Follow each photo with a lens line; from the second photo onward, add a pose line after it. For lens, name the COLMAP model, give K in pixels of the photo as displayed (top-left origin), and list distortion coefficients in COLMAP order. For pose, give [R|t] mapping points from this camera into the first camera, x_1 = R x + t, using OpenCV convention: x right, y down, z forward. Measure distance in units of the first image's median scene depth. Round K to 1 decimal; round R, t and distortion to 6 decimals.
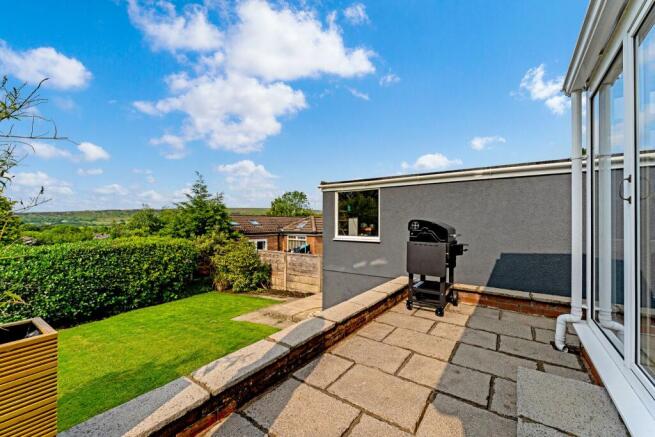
lens RADIAL K [[259.7, 0, 327.5], [0, 259.7, 218.5], [0, 0, 1]] dist [0.000454, -0.000024]
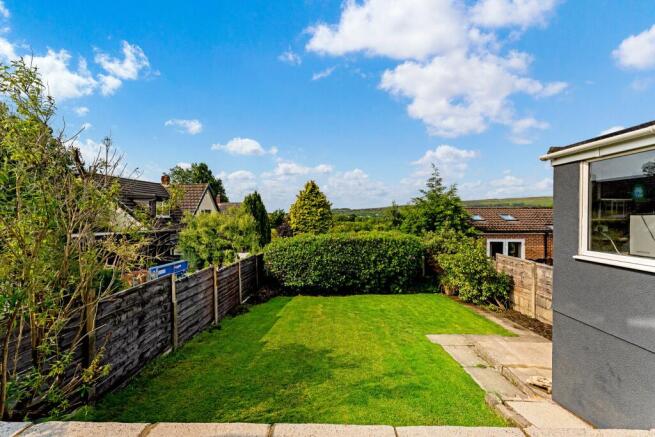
lens RADIAL K [[259.7, 0, 327.5], [0, 259.7, 218.5], [0, 0, 1]] dist [0.000454, -0.000024]
pose [[0.569196, 0.003240, -0.822195, 0.091220], [0.019008, 0.999673, 0.017098, -0.007072], [0.821982, -0.025361, 0.568949, 0.175478]]
